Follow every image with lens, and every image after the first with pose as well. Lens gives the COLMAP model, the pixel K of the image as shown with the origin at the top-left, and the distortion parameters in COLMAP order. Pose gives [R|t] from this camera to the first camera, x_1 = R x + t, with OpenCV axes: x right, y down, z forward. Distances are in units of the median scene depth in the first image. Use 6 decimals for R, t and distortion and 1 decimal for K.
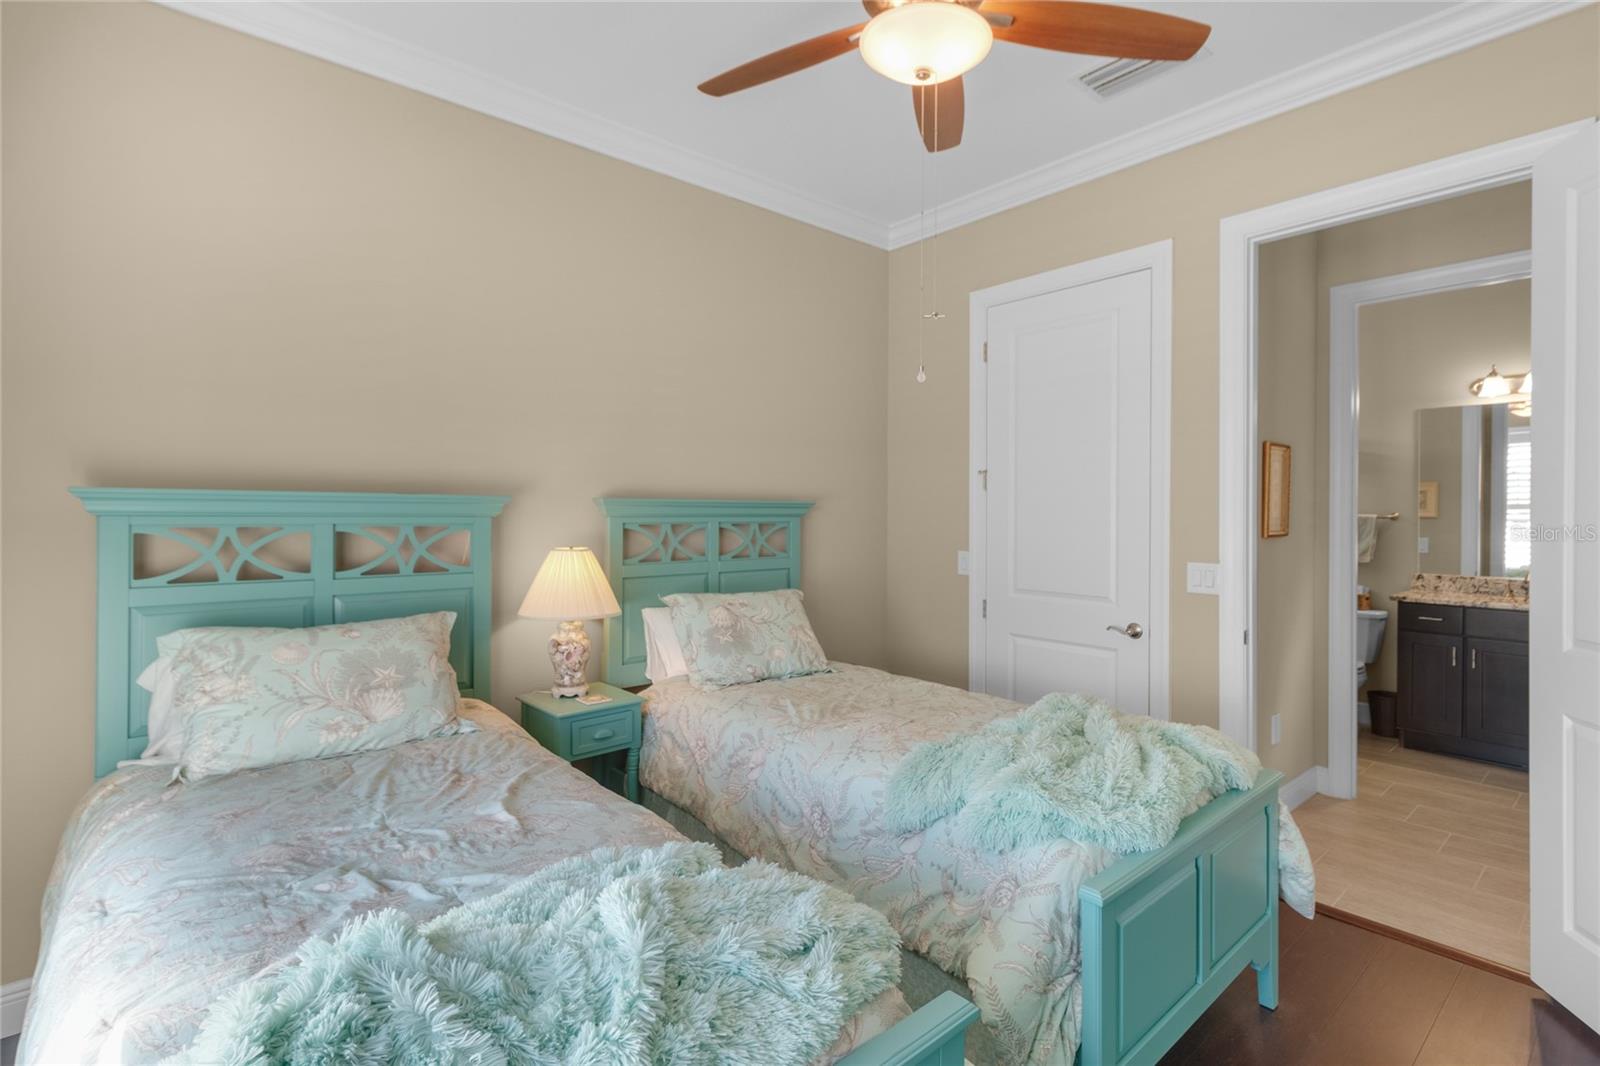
lens RADIAL K [[738.8, 0, 803.6], [0, 738.8, 527.1], [0, 0, 1]] dist [-0.000859, 0.000257]
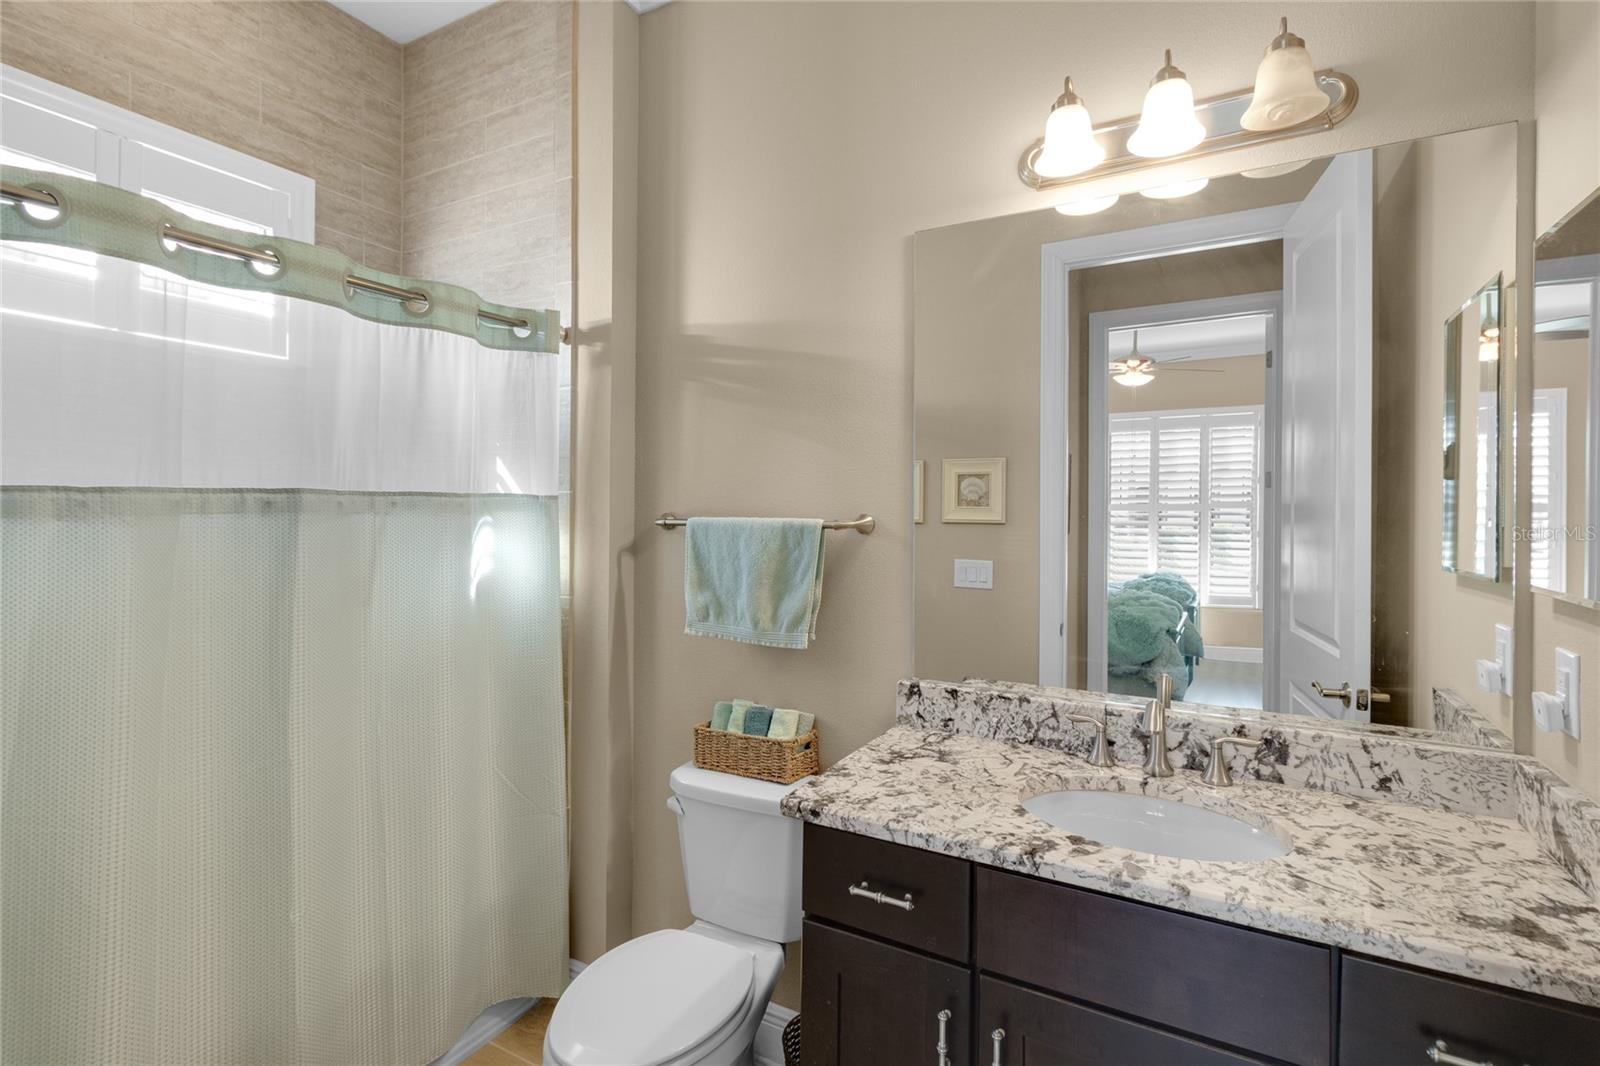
lens RADIAL K [[738.8, 0, 797.8], [0, 738.8, 525.8], [0, 0, 1]] dist [-0.000859, 0.000257]
pose [[0.936363, 0.000477, 0.351033, 0.656282], [0.000470, 0.999996, -0.002612, -0.012853], [-0.351033, 0.002611, 0.936359, 0.681925]]
